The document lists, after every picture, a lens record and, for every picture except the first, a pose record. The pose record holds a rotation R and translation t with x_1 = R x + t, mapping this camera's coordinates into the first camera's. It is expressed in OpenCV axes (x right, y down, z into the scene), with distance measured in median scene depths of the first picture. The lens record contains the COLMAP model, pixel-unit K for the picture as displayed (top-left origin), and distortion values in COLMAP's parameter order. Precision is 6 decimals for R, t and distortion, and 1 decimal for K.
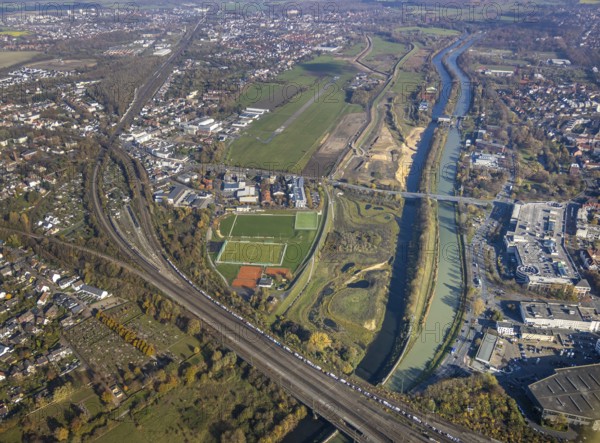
lens RADIAL K [[494.1, 0, 303.1], [0, 494.1, 222.5], [0, 0, 1]] dist [-0.005254, 0.006747]
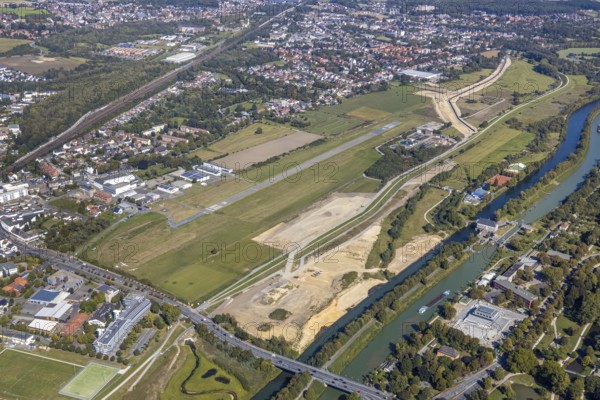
lens RADIAL K [[753.1, 0, 302.6], [0, 753.1, 199.6], [0, 0, 1]] dist [0.019882, 0.000000]
pose [[0.957702, 0.137168, -0.252965, 0.323436], [-0.168474, 0.979940, -0.106462, -0.117152], [0.233287, 0.144577, 0.961600, 0.084848]]
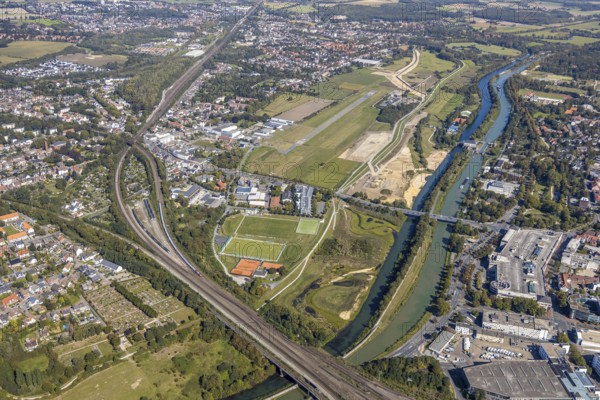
lens RADIAL K [[593.4, 0, 299.6], [0, 593.4, 203.6], [0, 0, 1]] dist [0.015706, 0.000000]
pose [[0.993169, 0.087153, -0.077589, 0.057339], [-0.093512, 0.992195, -0.082493, 0.037523], [0.069793, 0.089185, 0.993567, -0.191956]]
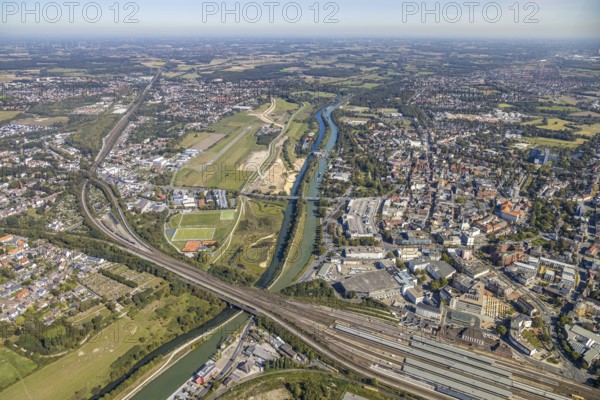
lens RADIAL K [[401.4, 0, 299.1], [0, 401.4, 201.3], [0, 0, 1]] dist [0.000602, -0.003177]
pose [[0.986254, -0.046158, 0.158660, 0.021897], [0.061707, 0.993609, -0.094515, 0.062391], [-0.153284, 0.103006, 0.982799, -0.232709]]
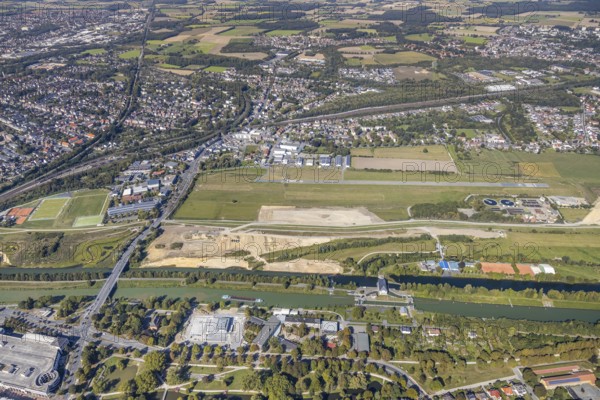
lens RADIAL K [[401.4, 0, 301.3], [0, 401.4, 198.5], [0, 0, 1]] dist [0.000602, -0.003177]
pose [[0.255995, 0.513542, -0.818988, 0.702041], [-0.465712, 0.807936, 0.361042, -0.495339], [0.847100, 0.288988, 0.445991, 0.679750]]
